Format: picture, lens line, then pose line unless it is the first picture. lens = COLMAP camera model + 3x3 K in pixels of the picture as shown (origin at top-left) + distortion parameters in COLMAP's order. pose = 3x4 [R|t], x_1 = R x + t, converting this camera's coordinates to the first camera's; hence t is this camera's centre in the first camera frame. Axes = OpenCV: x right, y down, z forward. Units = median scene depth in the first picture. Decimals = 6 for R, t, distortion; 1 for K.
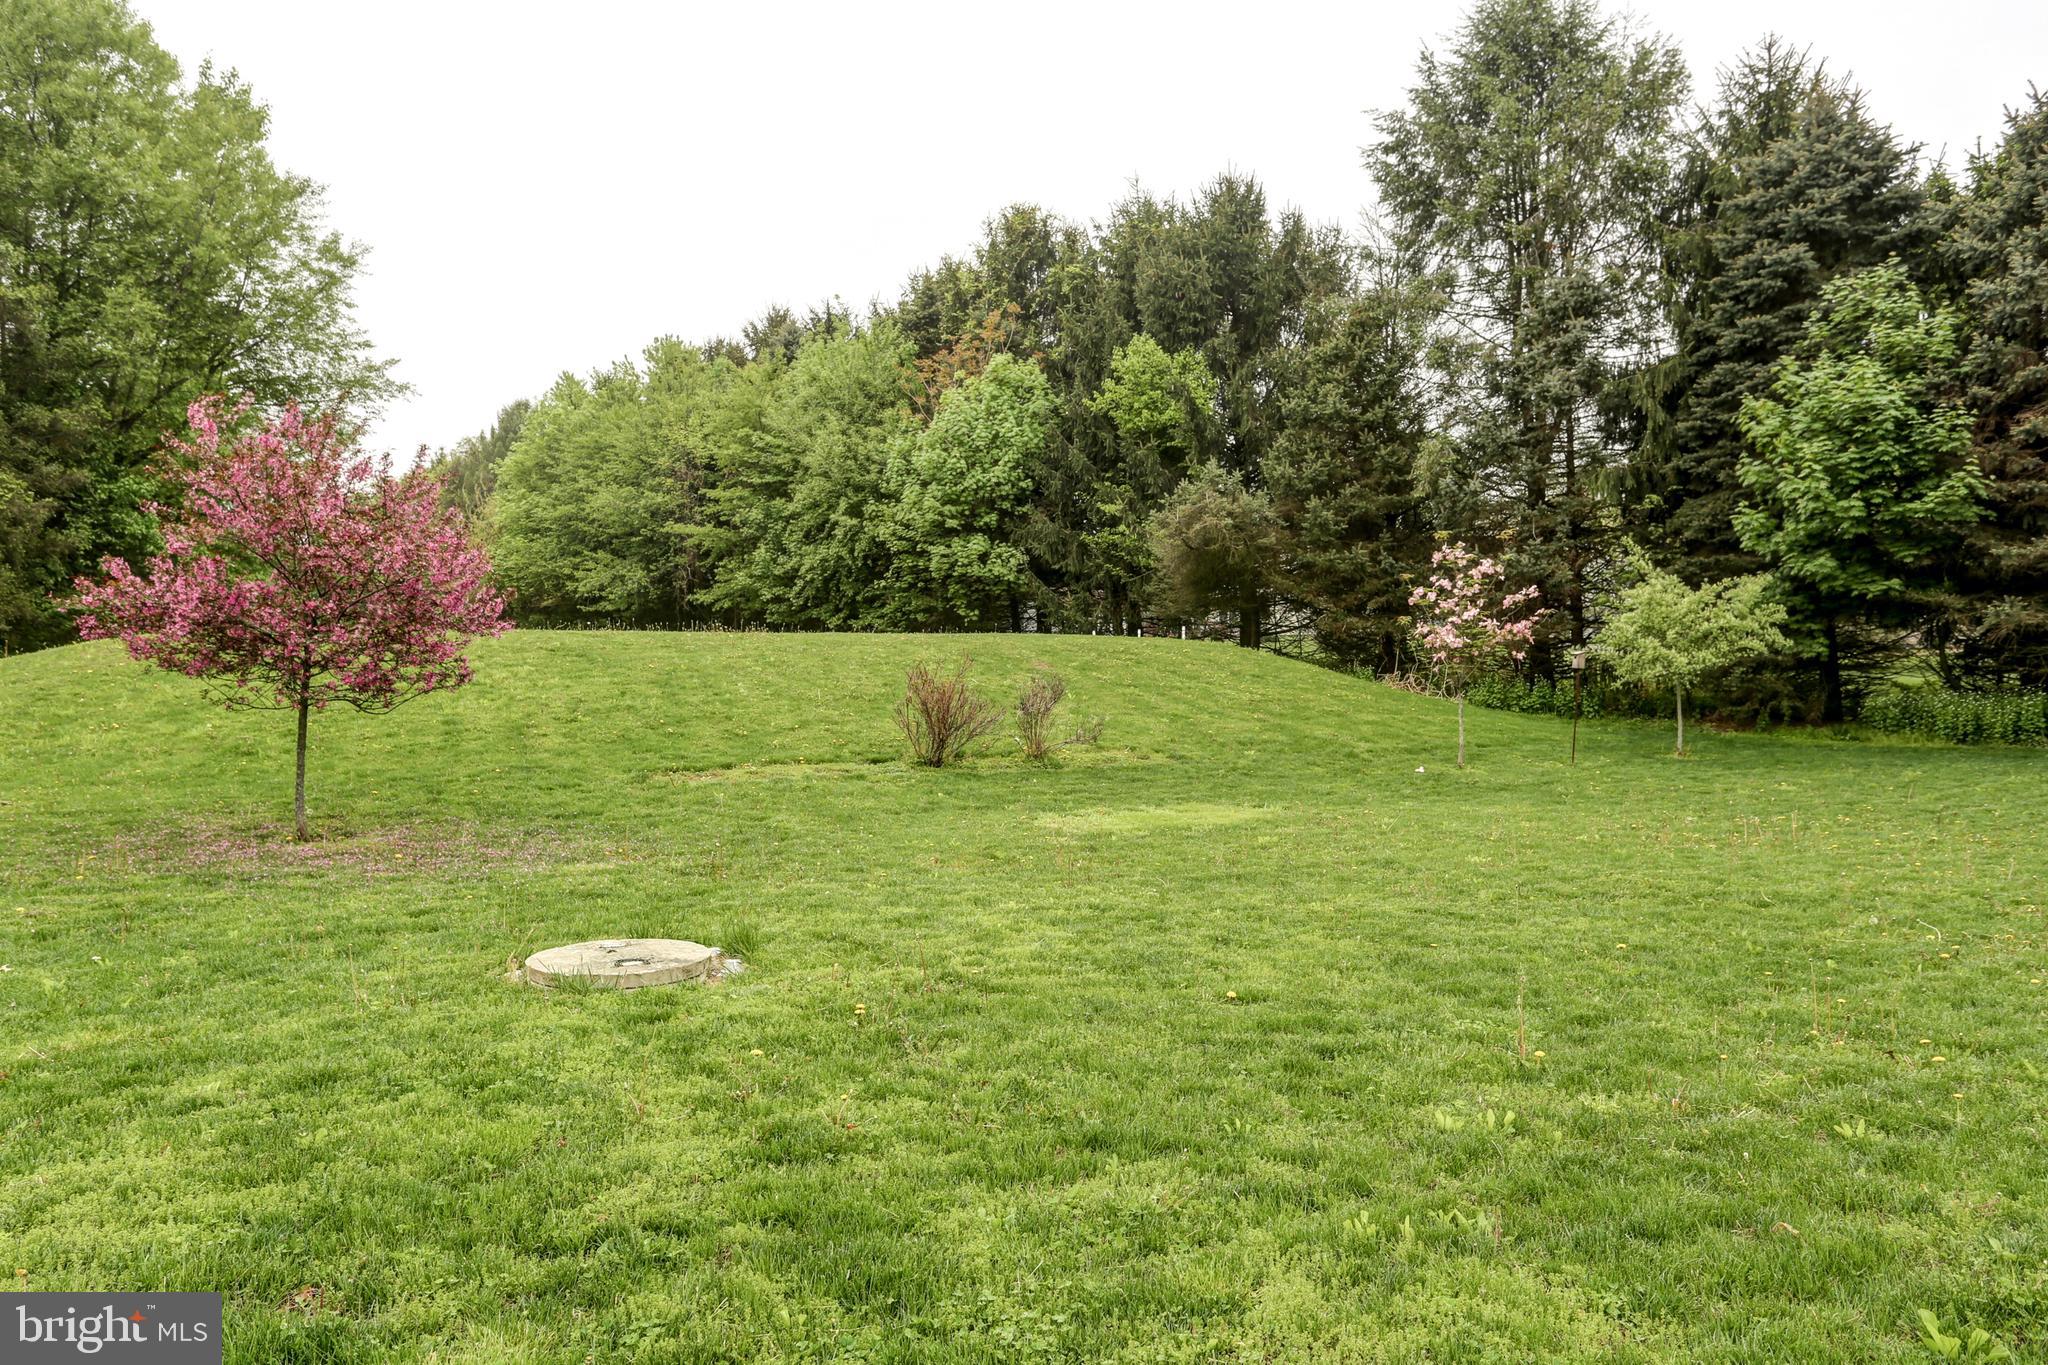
lens RADIAL K [[1338.1, 0, 983.0], [0, 1338.1, 677.7], [0, 0, 1]] dist [-0.003020, 0.001840]
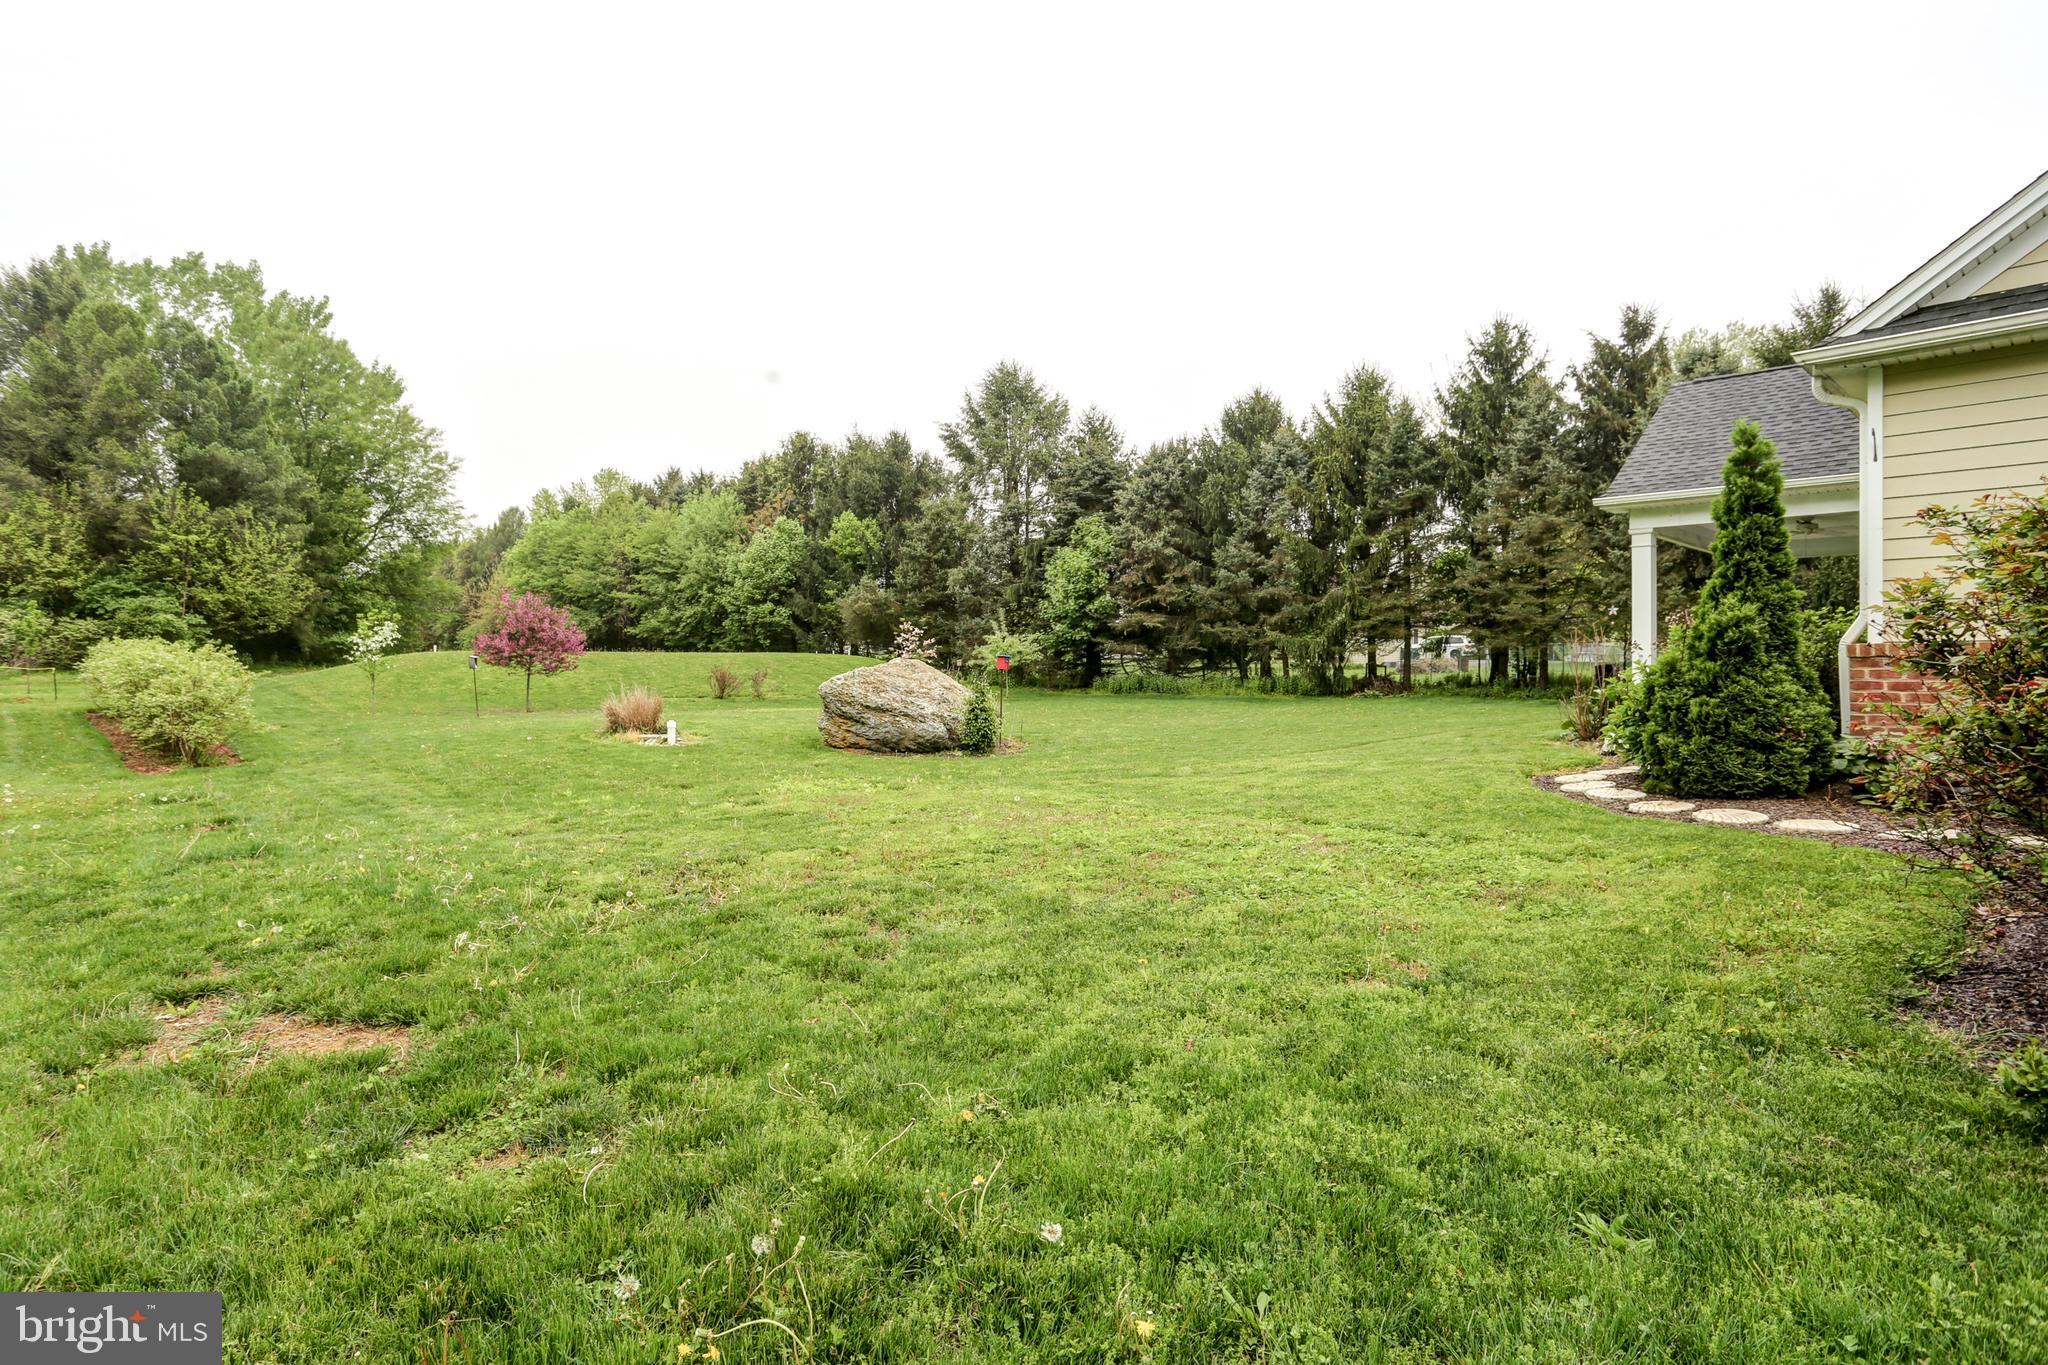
lens RADIAL K [[1055.7, 0, 1000.7], [0, 1055.7, 678.7], [0, 0, 1]] dist [-0.053800, 0.020459]
pose [[0.990086, -0.004199, 0.140401, 0.118849], [0.004514, 0.999988, -0.001930, 0.013671], [-0.140392, 0.002545, 0.990093, -0.654692]]
